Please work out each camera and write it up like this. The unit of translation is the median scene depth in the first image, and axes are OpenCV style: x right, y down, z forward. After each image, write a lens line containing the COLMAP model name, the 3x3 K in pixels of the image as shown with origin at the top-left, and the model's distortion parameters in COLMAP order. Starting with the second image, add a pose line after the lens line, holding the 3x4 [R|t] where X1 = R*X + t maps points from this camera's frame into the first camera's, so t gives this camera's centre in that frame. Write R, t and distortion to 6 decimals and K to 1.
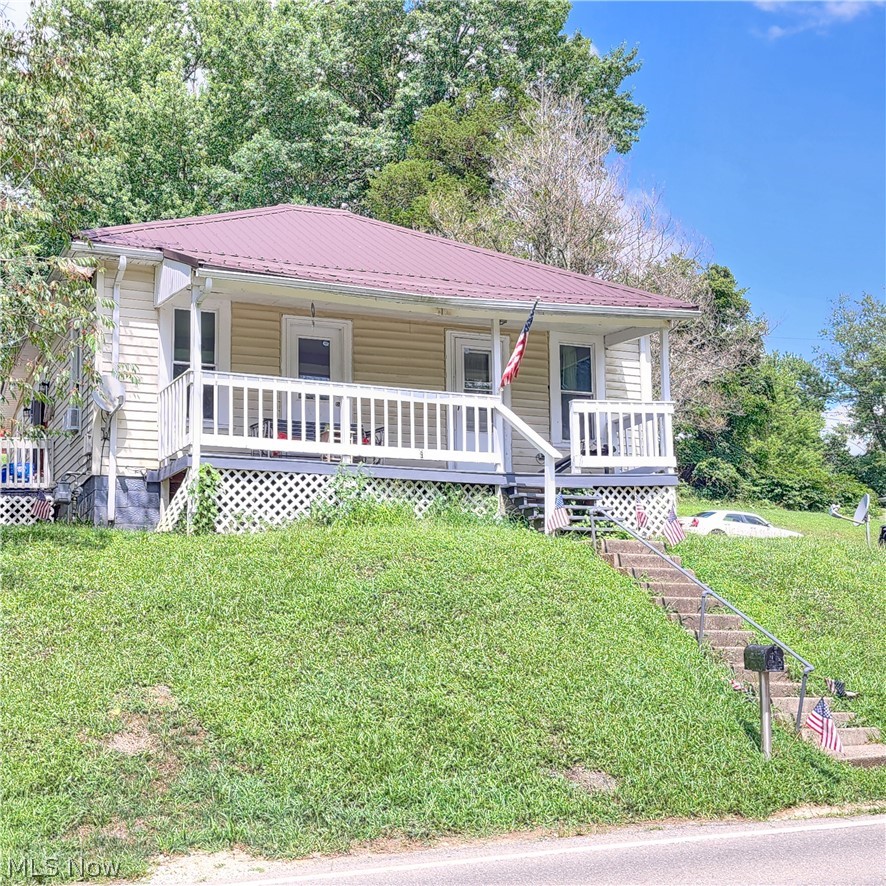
lens RADIAL K [[1358.6, 0, 443.0], [0, 1358.6, 443.0], [0, 0, 1]] dist [0.119306, 0.007369]
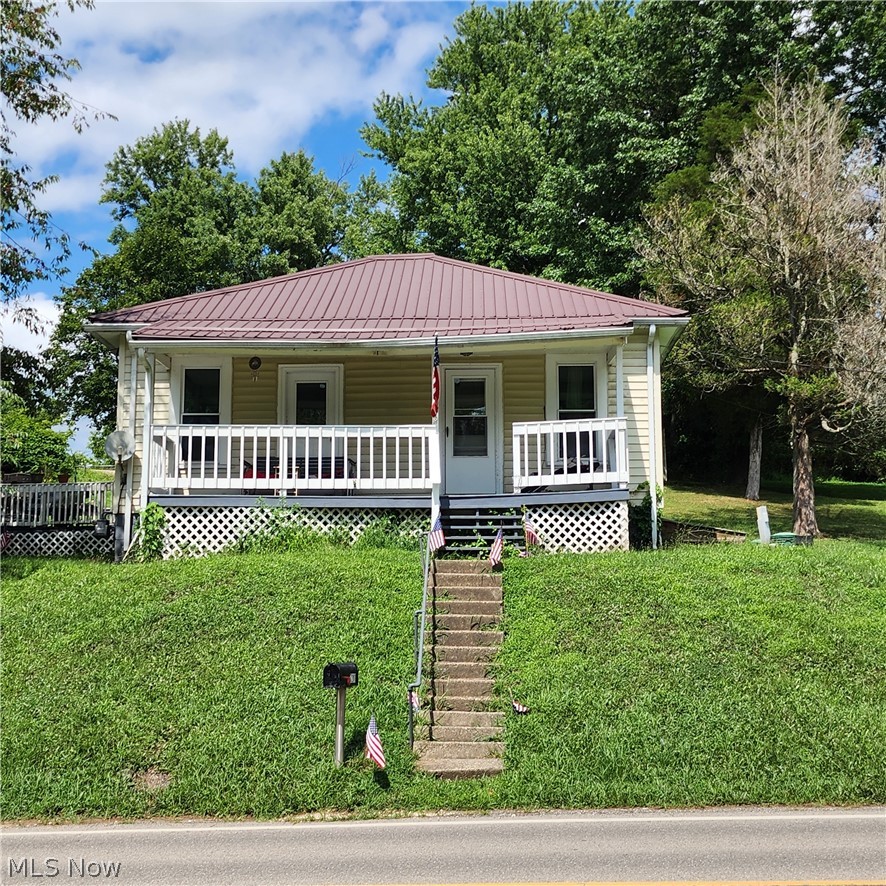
lens RADIAL K [[1358.6, 0, 443.0], [0, 1358.6, 443.0], [0, 0, 1]] dist [0.119306, 0.007369]
pose [[0.899815, -0.058833, -0.432286, 0.528795], [0.058431, 0.998190, -0.014227, -0.004941], [0.432340, -0.012457, 0.901624, 0.037752]]
